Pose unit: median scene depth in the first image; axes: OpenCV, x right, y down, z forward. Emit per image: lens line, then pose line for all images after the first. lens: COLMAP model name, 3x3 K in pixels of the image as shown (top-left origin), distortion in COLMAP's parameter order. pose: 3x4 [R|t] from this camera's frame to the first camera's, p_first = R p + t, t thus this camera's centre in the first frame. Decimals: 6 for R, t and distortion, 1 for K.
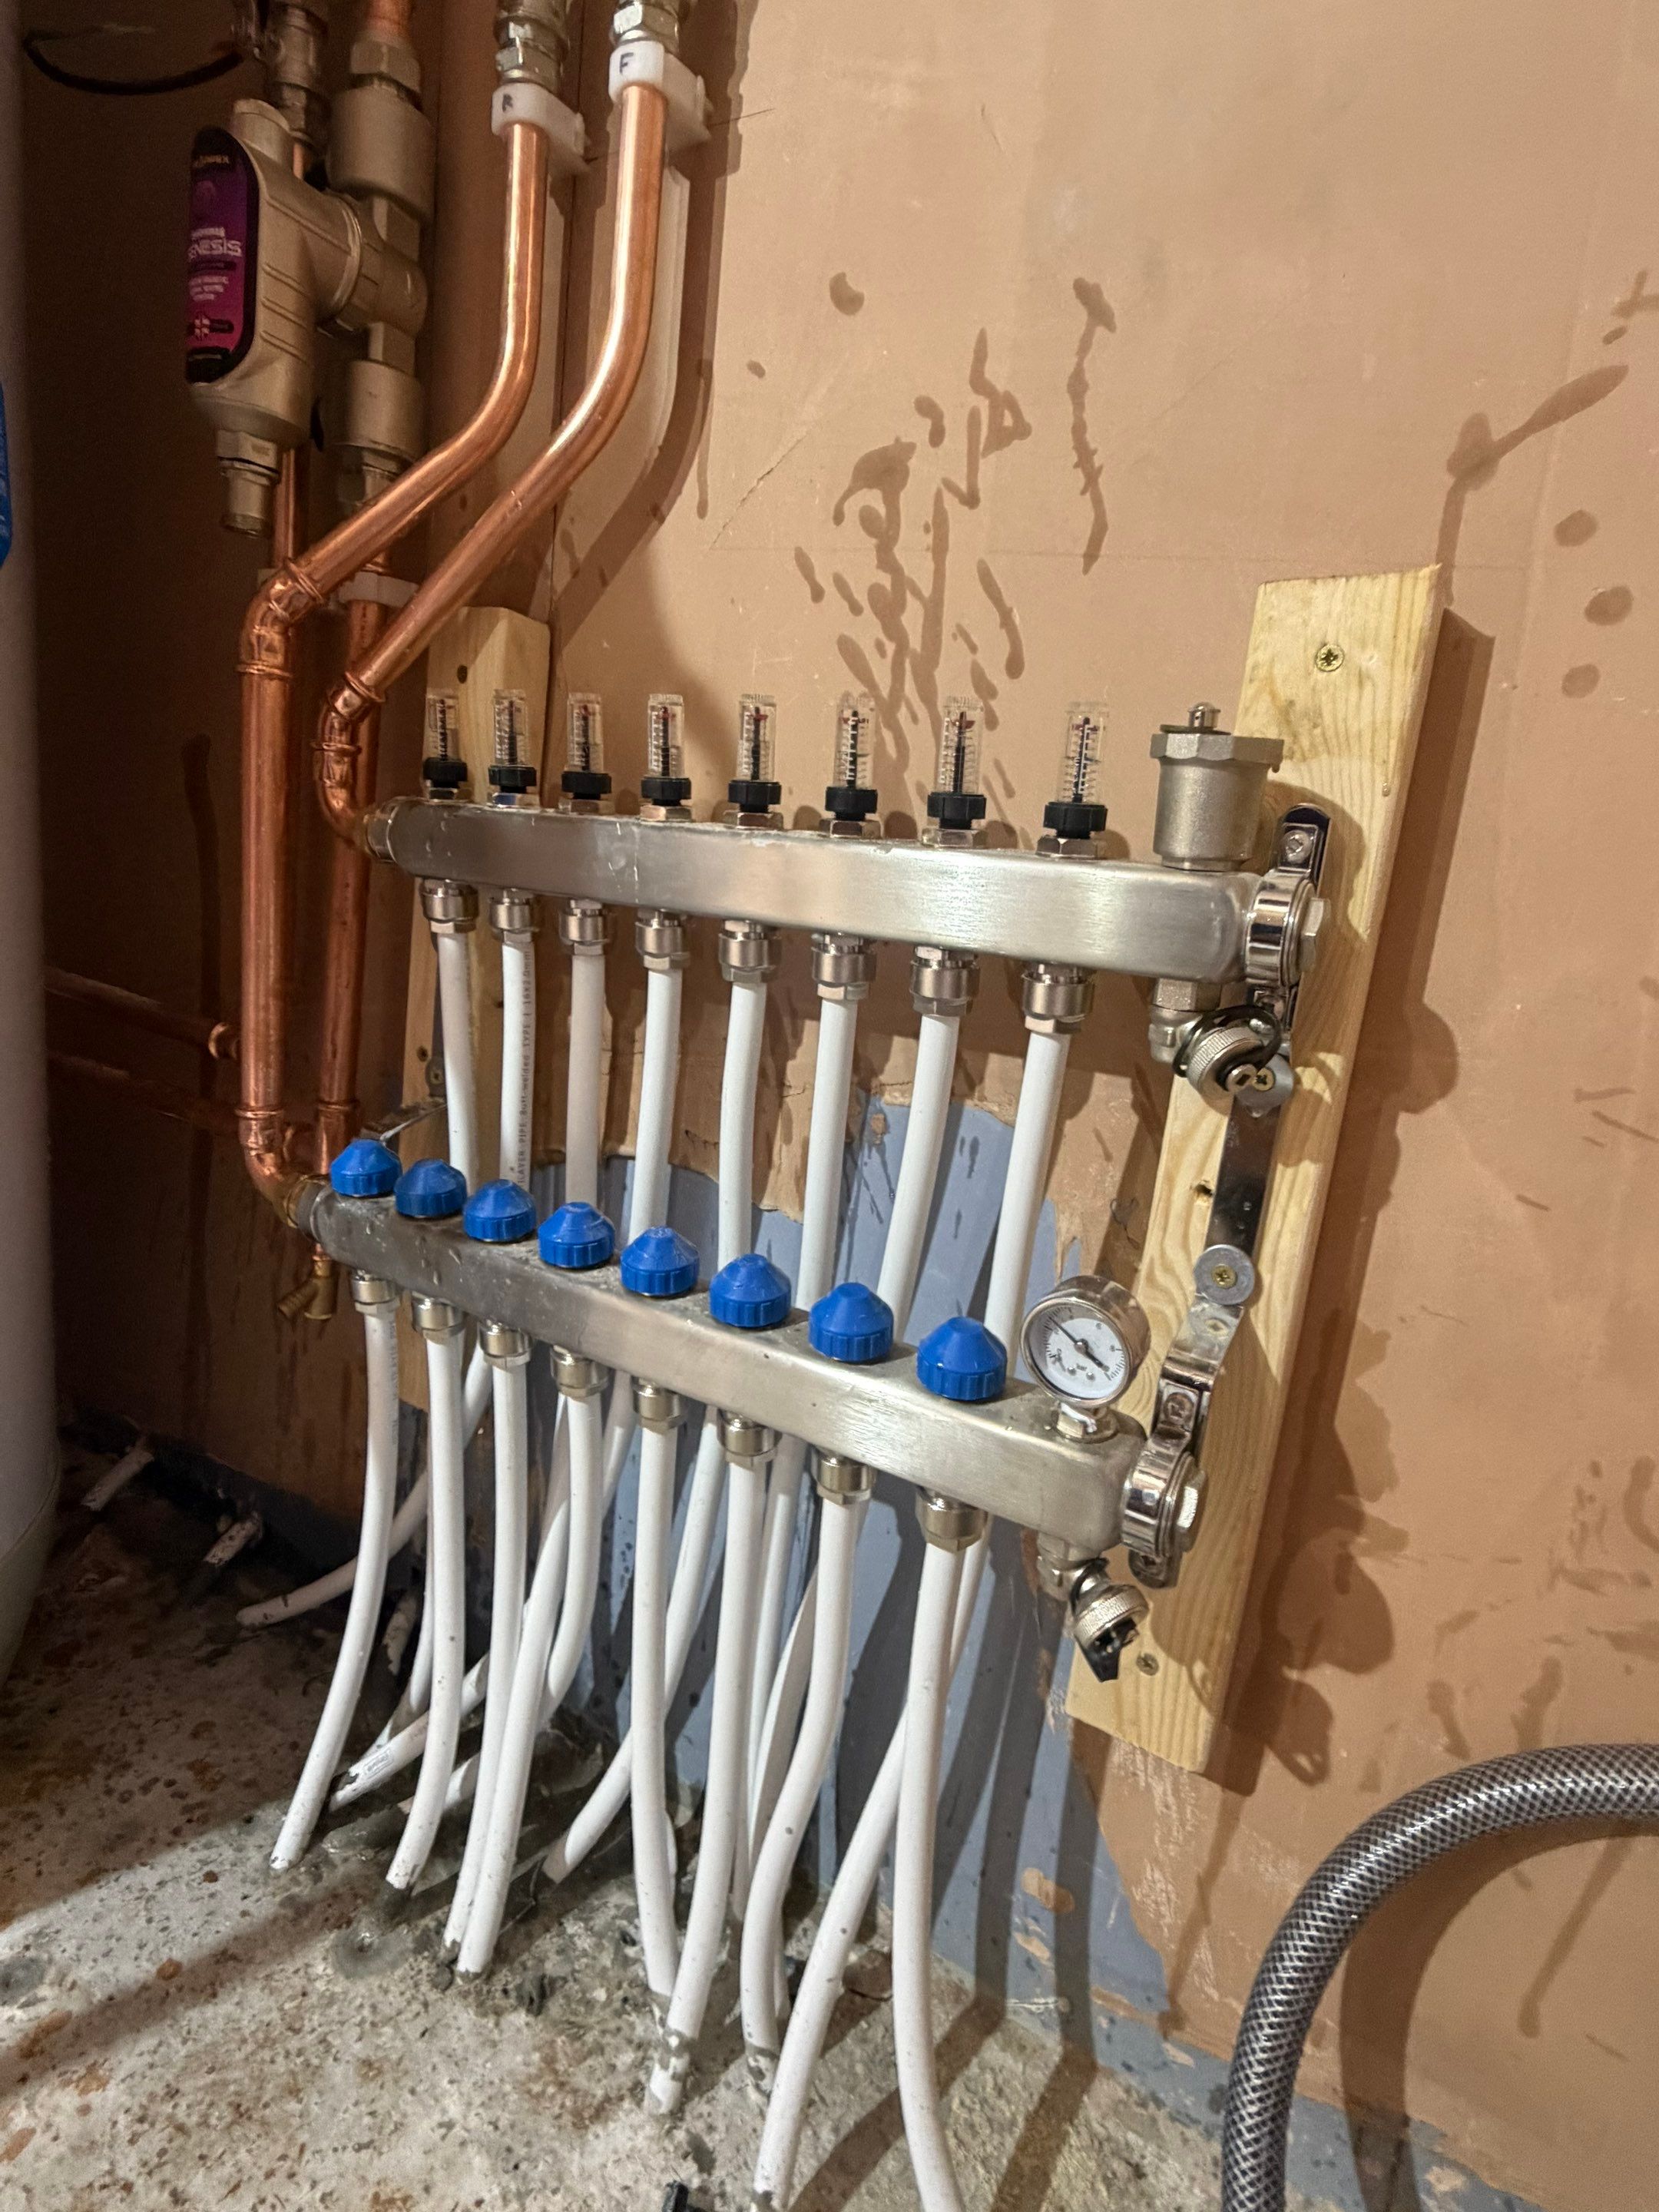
lens RADIAL K [[1114.5, 0, 837.5], [0, 1114.5, 1086.2], [0, 0, 1]] dist [0.019177, -0.023911]
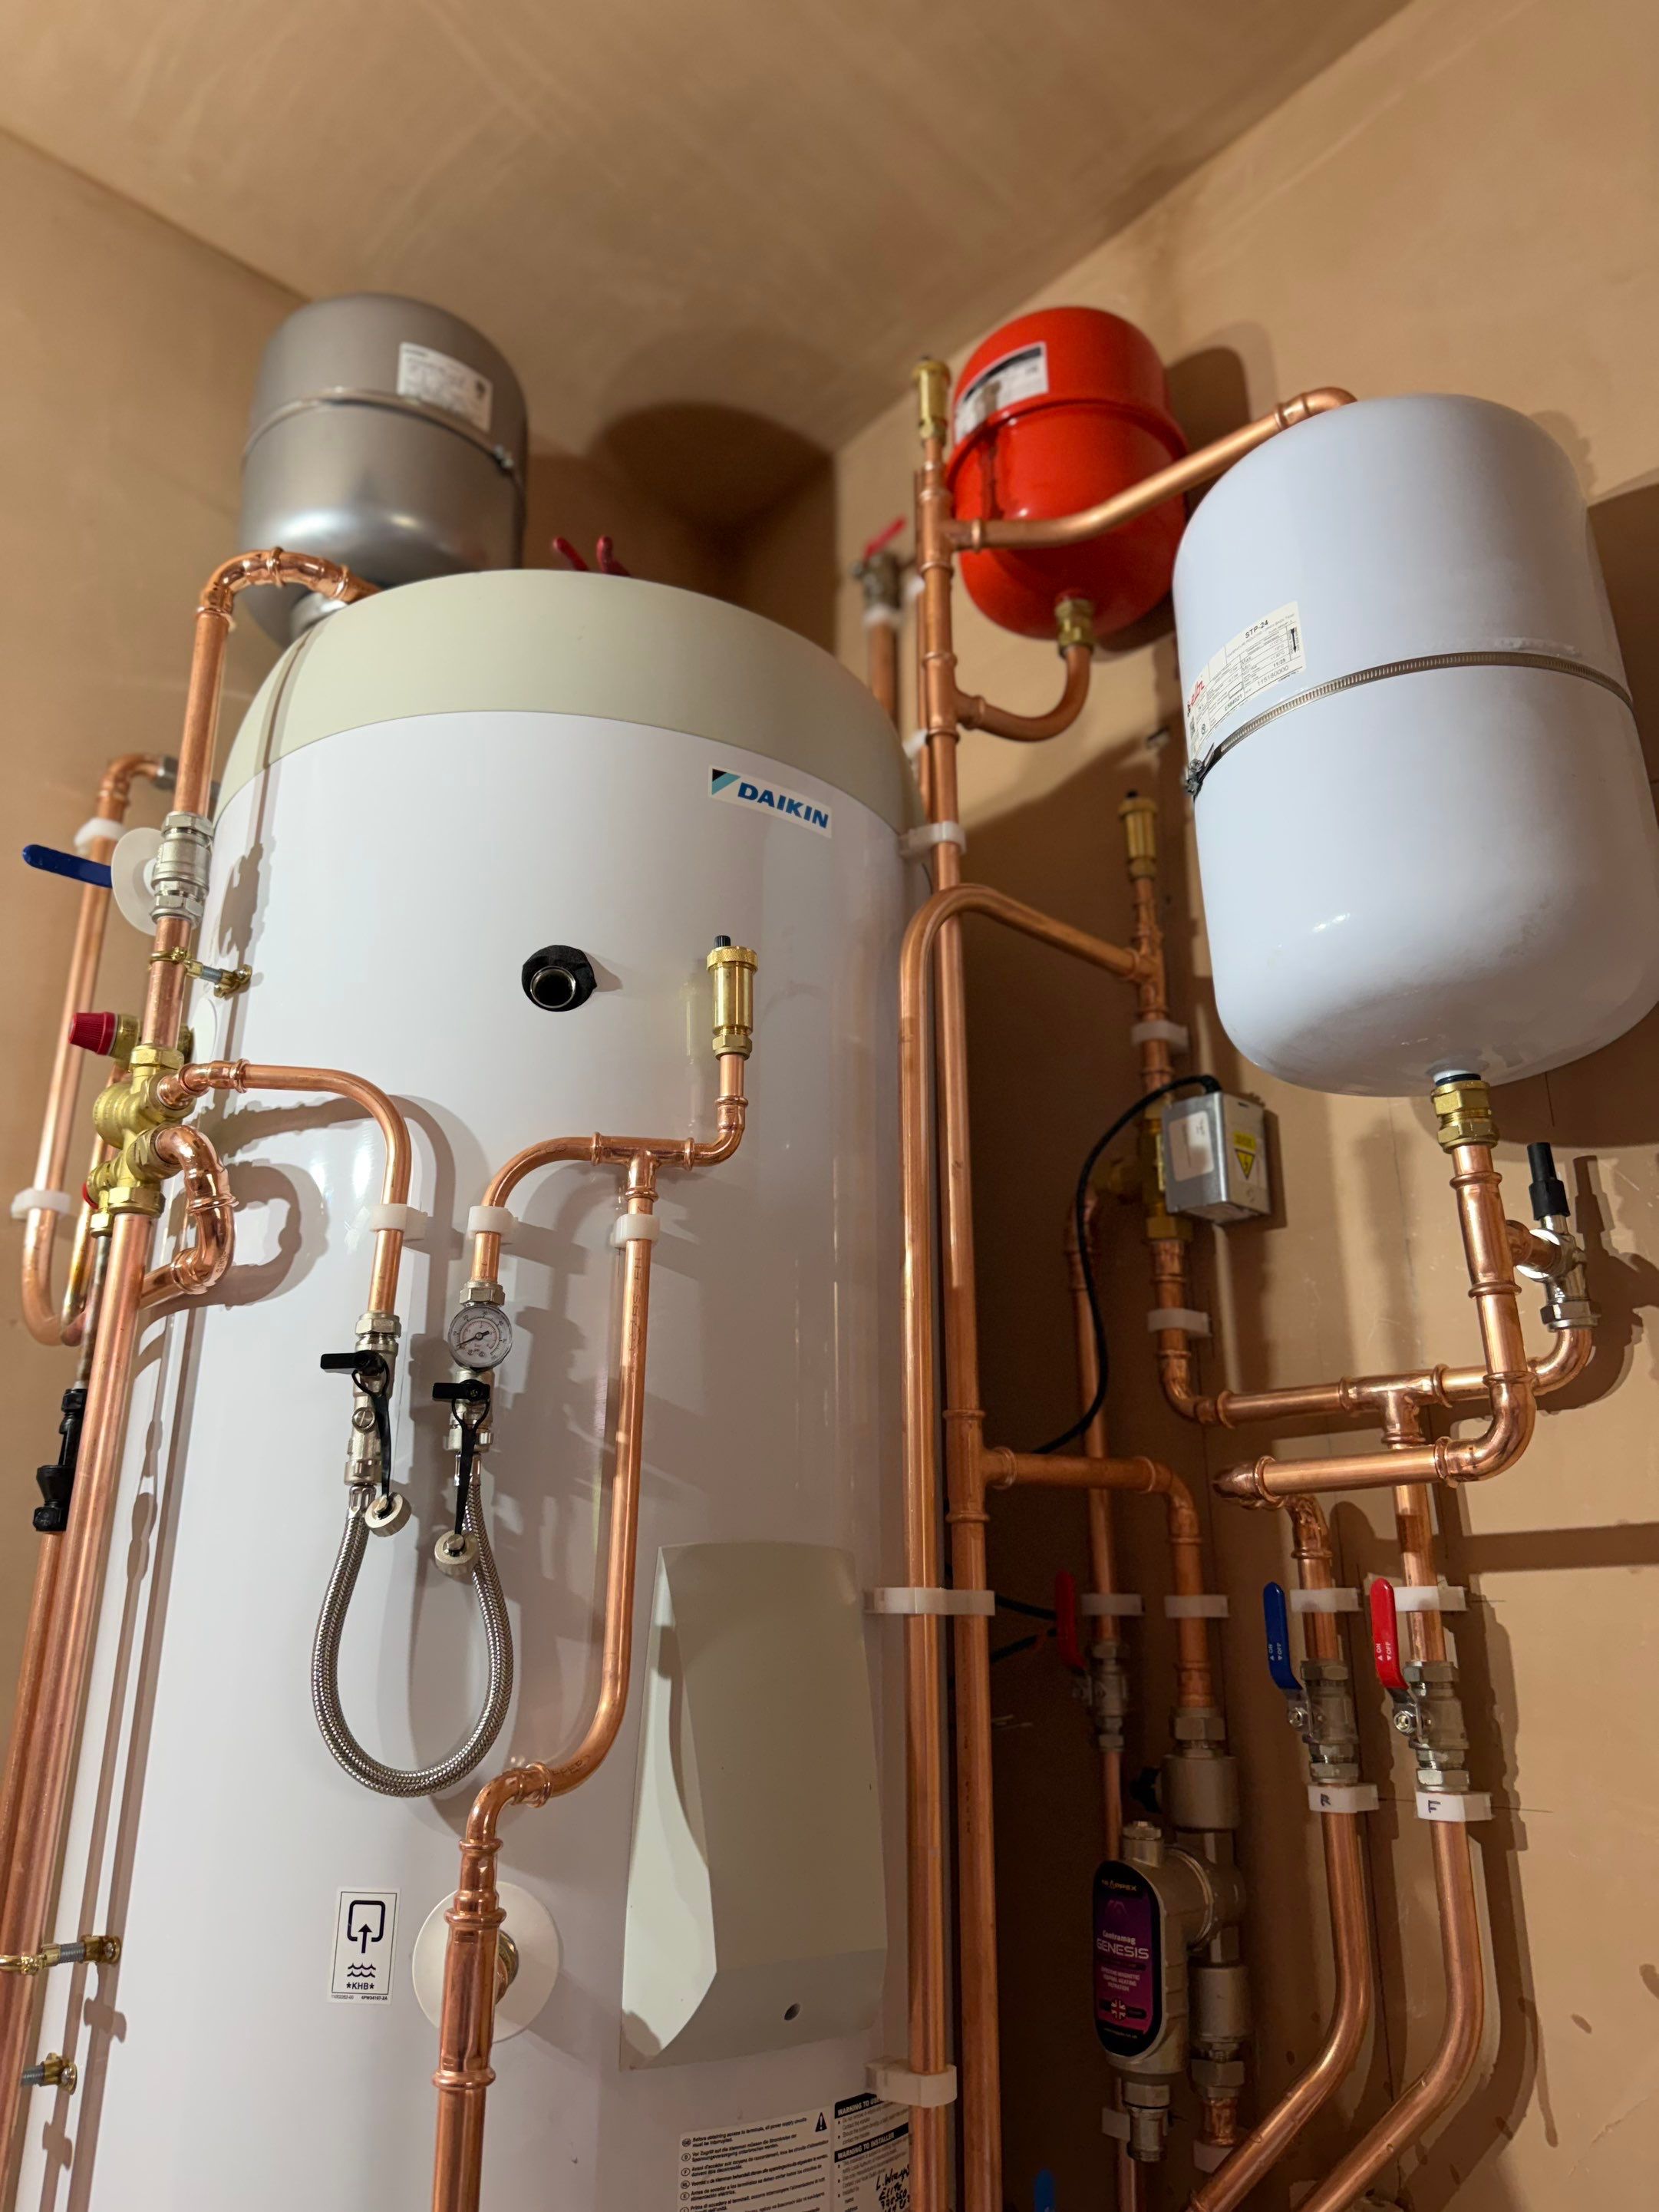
lens RADIAL K [[1572.1, 0, 809.6], [0, 1572.1, 1089.6], [0, 0, 1]] dist [0.063307, -0.126520]
pose [[0.941157, -0.199115, -0.273086, -0.204388], [0.026832, 0.849493, -0.526917, -0.662386], [0.336902, 0.488585, 0.804849, -1.166791]]
